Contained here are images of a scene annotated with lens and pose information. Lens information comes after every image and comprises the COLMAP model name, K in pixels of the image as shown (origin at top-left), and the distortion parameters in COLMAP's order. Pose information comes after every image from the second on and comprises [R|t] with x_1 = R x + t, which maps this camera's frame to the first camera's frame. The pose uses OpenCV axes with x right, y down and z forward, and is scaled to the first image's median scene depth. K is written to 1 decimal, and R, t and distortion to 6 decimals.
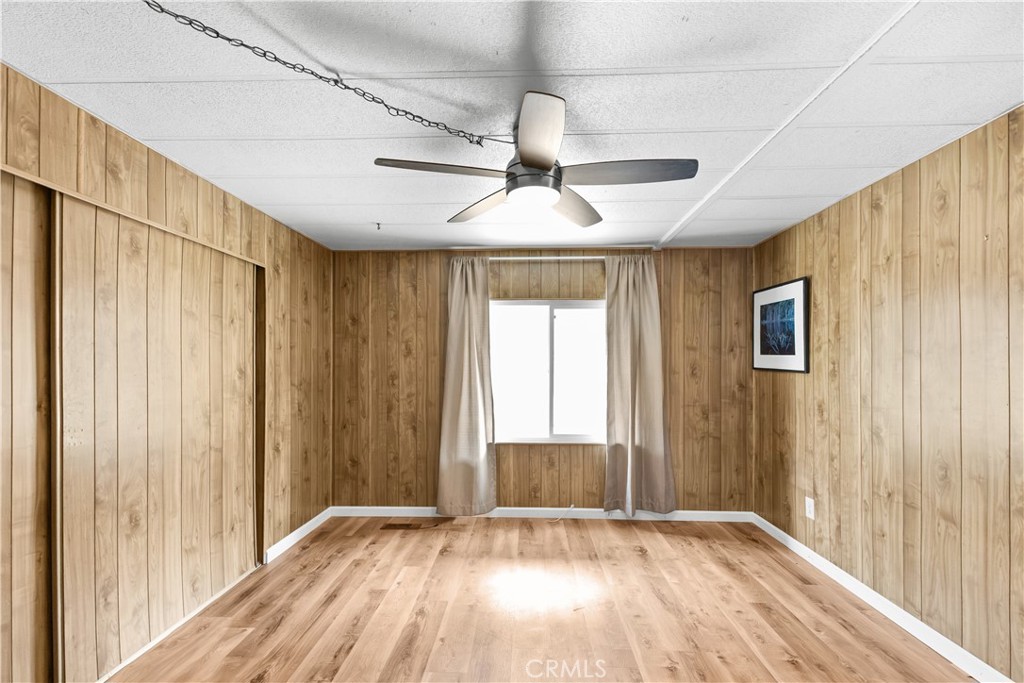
lens RADIAL K [[459.4, 0, 511.6], [0, 459.4, 362.2], [0, 0, 1]] dist [0.013170, -0.000360]
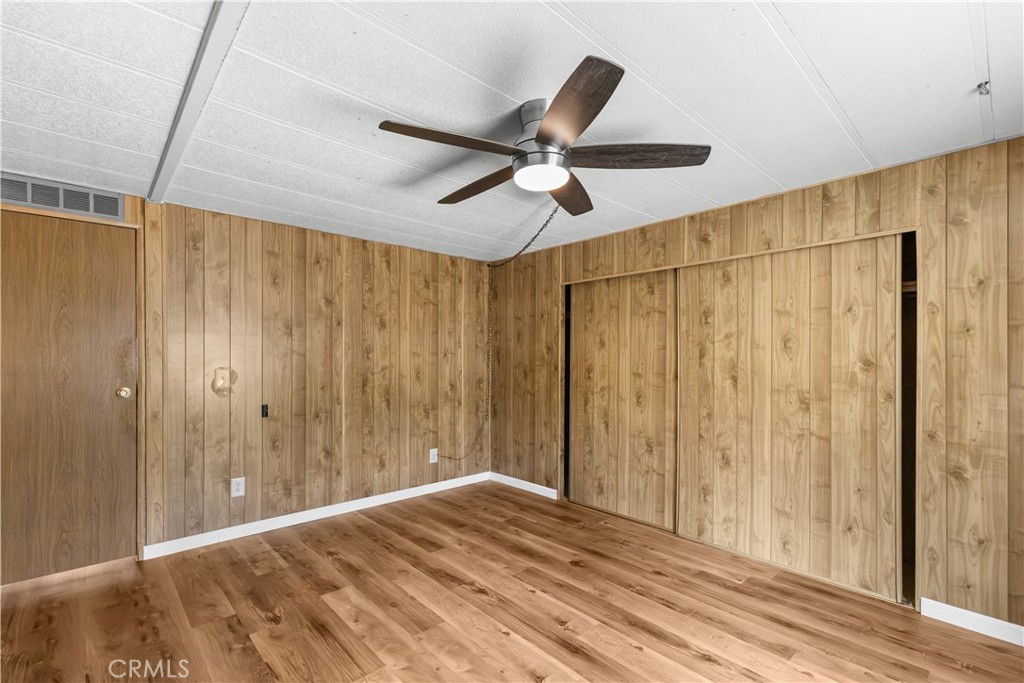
lens RADIAL K [[448.3, 0, 516.5], [0, 448.3, 366.2], [0, 0, 1]] dist [0.000463, -0.000190]
pose [[-0.702403, -0.008262, -0.711731, 0.463565], [-0.010201, 0.999947, -0.001540, 0.032208], [0.711706, 0.006179, -0.702450, 1.019772]]
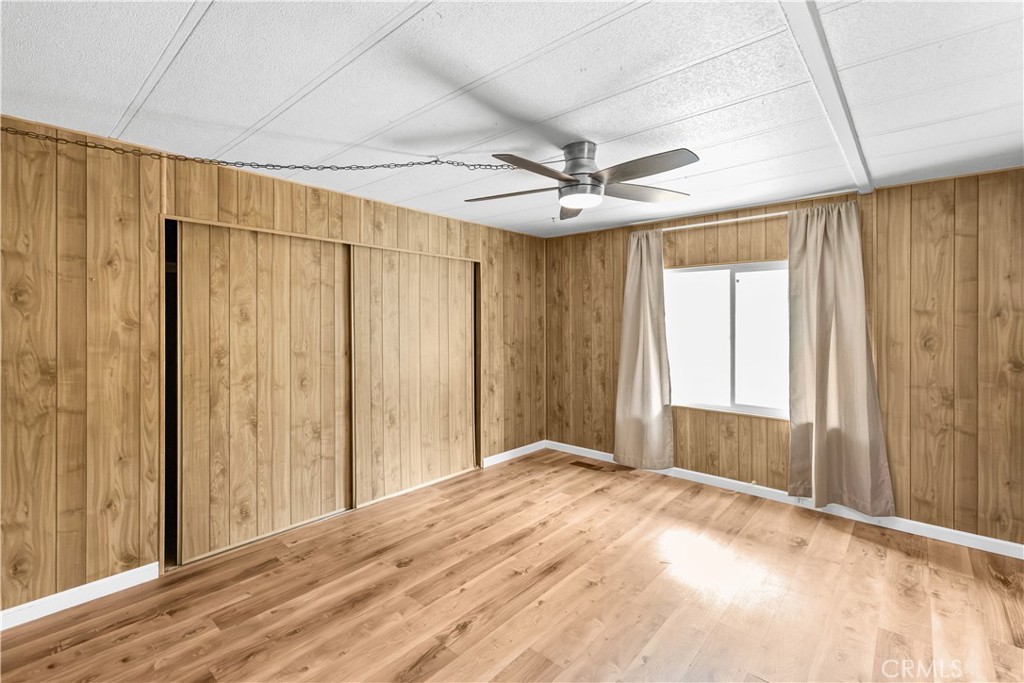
lens RADIAL K [[455.4, 0, 512.4], [0, 455.4, 322.2], [0, 0, 1]] dist [0.009193, -0.000332]
pose [[0.775394, 0.002506, -0.631473, 0.426634], [0.002765, 0.999969, 0.007363, -0.027327], [0.631472, -0.007455, 0.775363, -0.038143]]
